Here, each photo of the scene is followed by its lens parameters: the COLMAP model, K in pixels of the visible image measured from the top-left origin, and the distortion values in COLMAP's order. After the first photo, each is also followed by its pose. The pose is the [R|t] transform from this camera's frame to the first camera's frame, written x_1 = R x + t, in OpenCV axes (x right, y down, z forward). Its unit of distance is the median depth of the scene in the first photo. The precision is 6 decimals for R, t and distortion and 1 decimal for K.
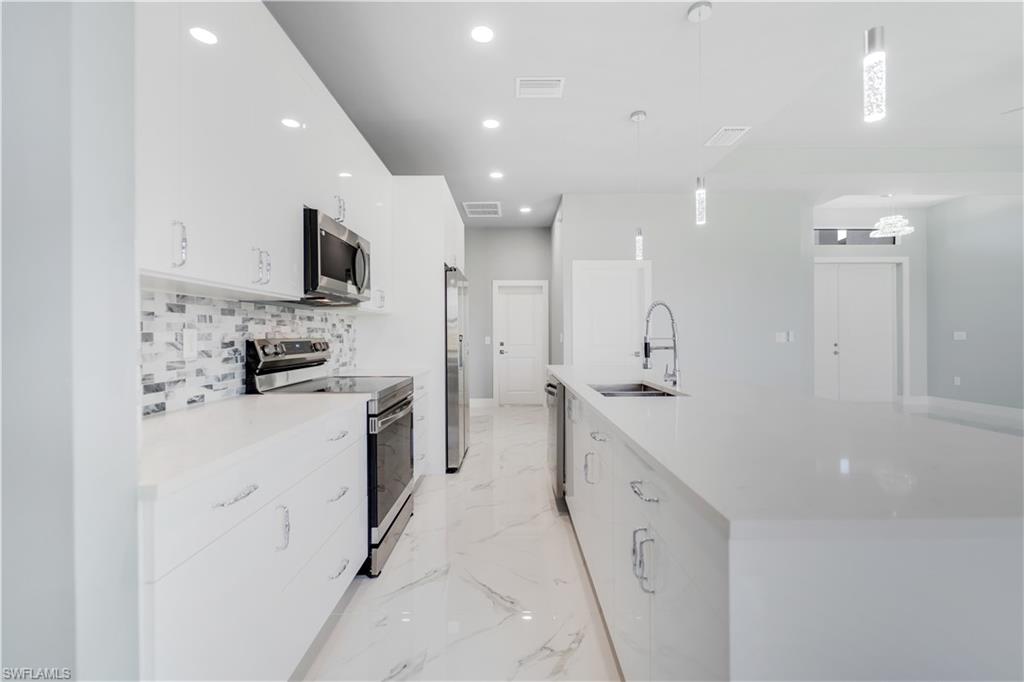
lens RADIAL K [[420.7, 0, 514.4], [0, 420.7, 334.7], [0, 0, 1]] dist [0.006193, 0.000194]
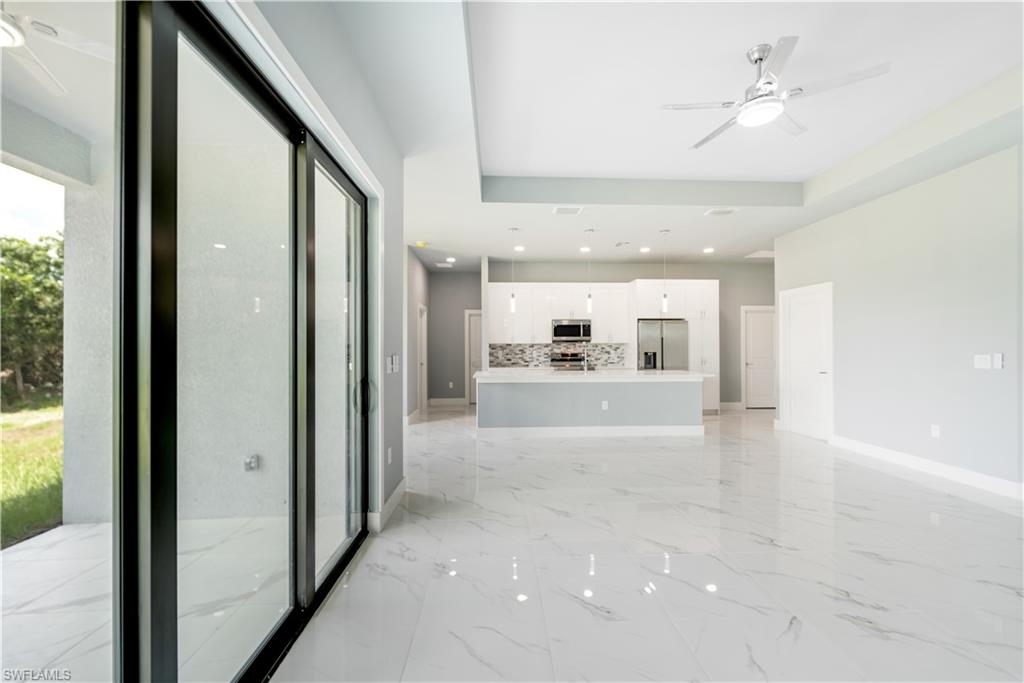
lens RADIAL K [[420.7, 0, 514.6], [0, 420.7, 343.3], [0, 0, 1]] dist [0.006193, 0.000194]
pose [[0.027475, -0.005295, -0.999608, 3.527488], [0.004084, 0.999978, -0.005185, -0.063796], [0.999614, -0.003940, 0.027496, 0.538571]]
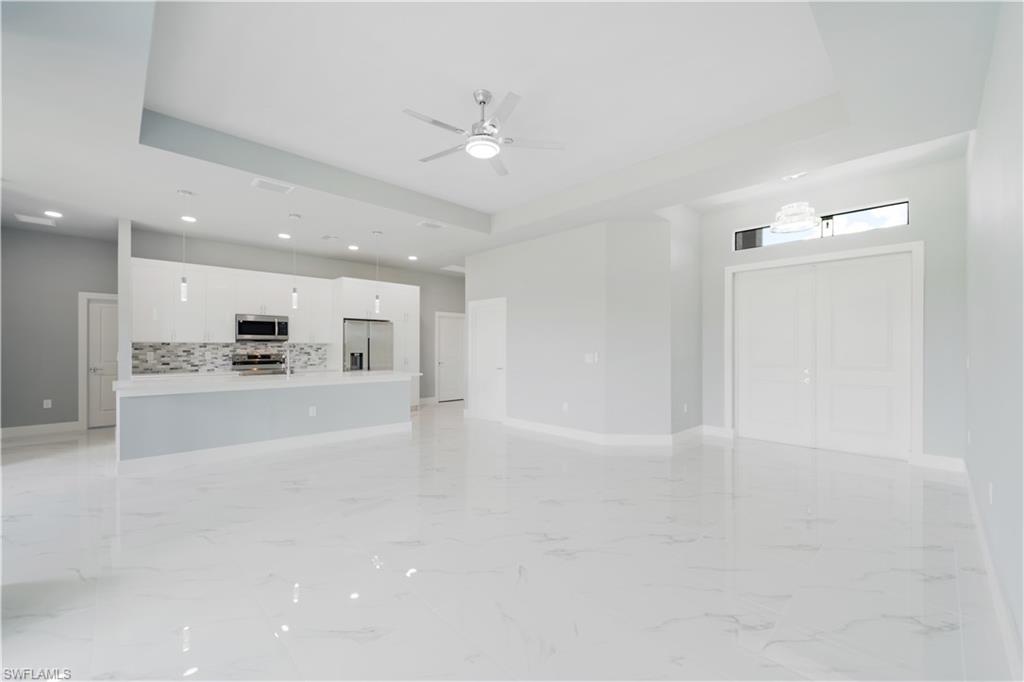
lens RADIAL K [[415.2, 0, 516.8], [0, 415.2, 347.3], [0, 0, 1]] dist [0.001760, -0.000594]
pose [[0.686541, 0.004668, -0.727076, 3.410519], [-0.003774, 0.999989, 0.002856, -0.064597], [0.727082, 0.000784, 0.686551, 0.371559]]
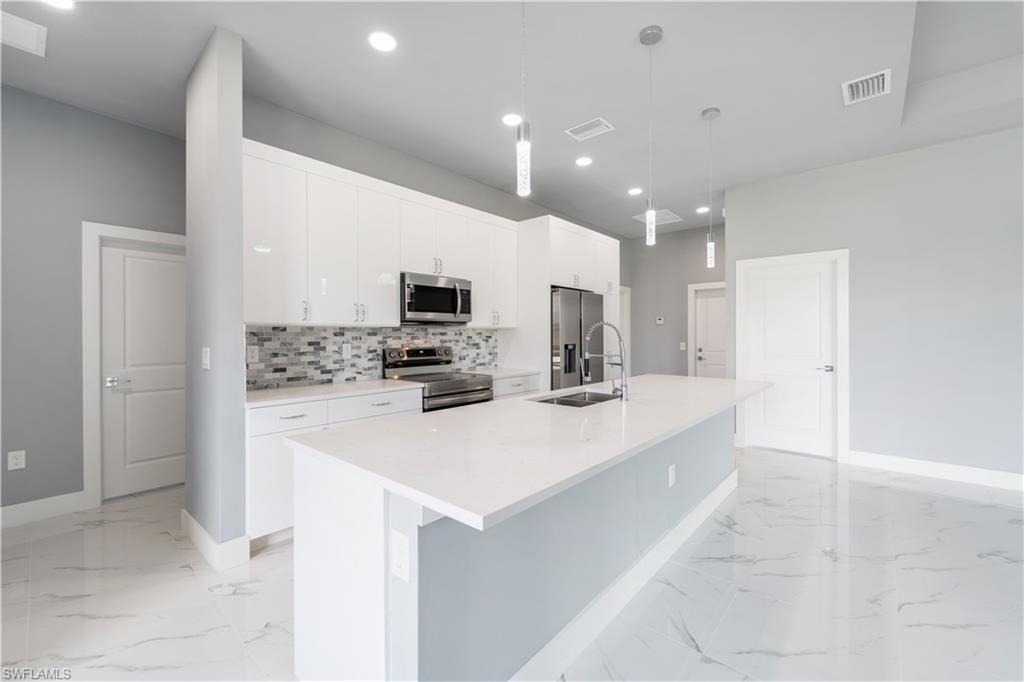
lens RADIAL K [[415.2, 0, 509.3], [0, 415.2, 336.2], [0, 0, 1]] dist [0.001760, -0.000594]
pose [[0.743545, 0.003581, -0.668676, 0.982396], [0.000324, 0.999984, 0.005715, -0.052772], [0.668686, -0.004466, 0.743532, 0.030652]]
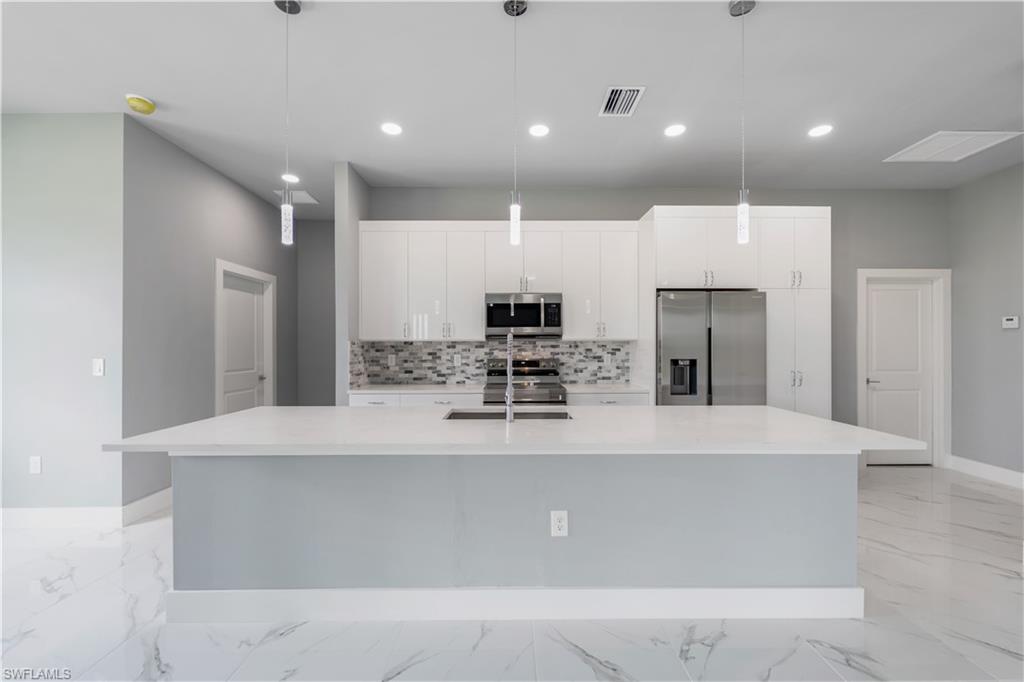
lens RADIAL K [[415.2, 0, 514.1], [0, 415.2, 345.3], [0, 0, 1]] dist [0.001760, -0.000594]
pose [[-0.007371, 0.001596, -0.999972, 1.515446], [0.001936, 0.999997, 0.001582, -0.061986], [0.999971, -0.001924, -0.007374, 1.165476]]
